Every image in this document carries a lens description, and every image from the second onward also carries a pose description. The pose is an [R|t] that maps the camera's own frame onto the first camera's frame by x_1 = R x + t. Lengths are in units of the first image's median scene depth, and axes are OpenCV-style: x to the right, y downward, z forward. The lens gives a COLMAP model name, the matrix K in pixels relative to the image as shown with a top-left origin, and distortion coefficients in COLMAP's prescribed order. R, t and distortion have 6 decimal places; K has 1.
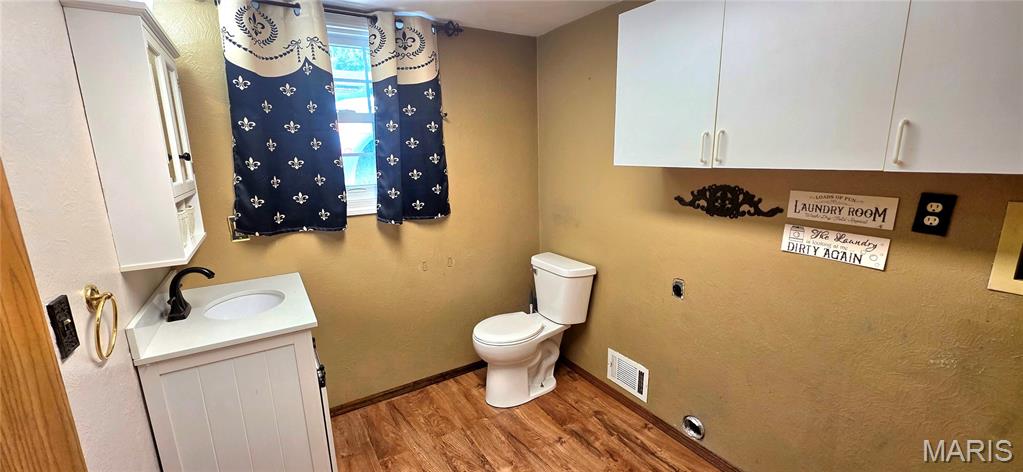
lens RADIAL K [[409.1, 0, 514.1], [0, 409.1, 237.6], [0, 0, 1]] dist [0.001321, 0.000165]
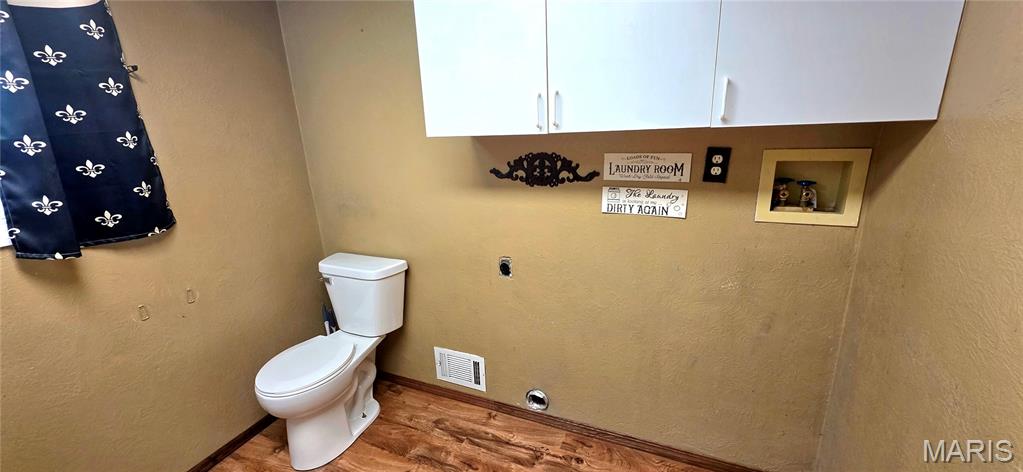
lens RADIAL K [[409.1, 0, 508.2], [0, 409.1, 237.3], [0, 0, 1]] dist [0.001321, 0.000165]
pose [[0.831810, -0.170576, 0.528201, -0.077697], [0.143125, 0.985343, 0.092811, -0.028504], [-0.536291, -0.001602, 0.844032, 0.198831]]
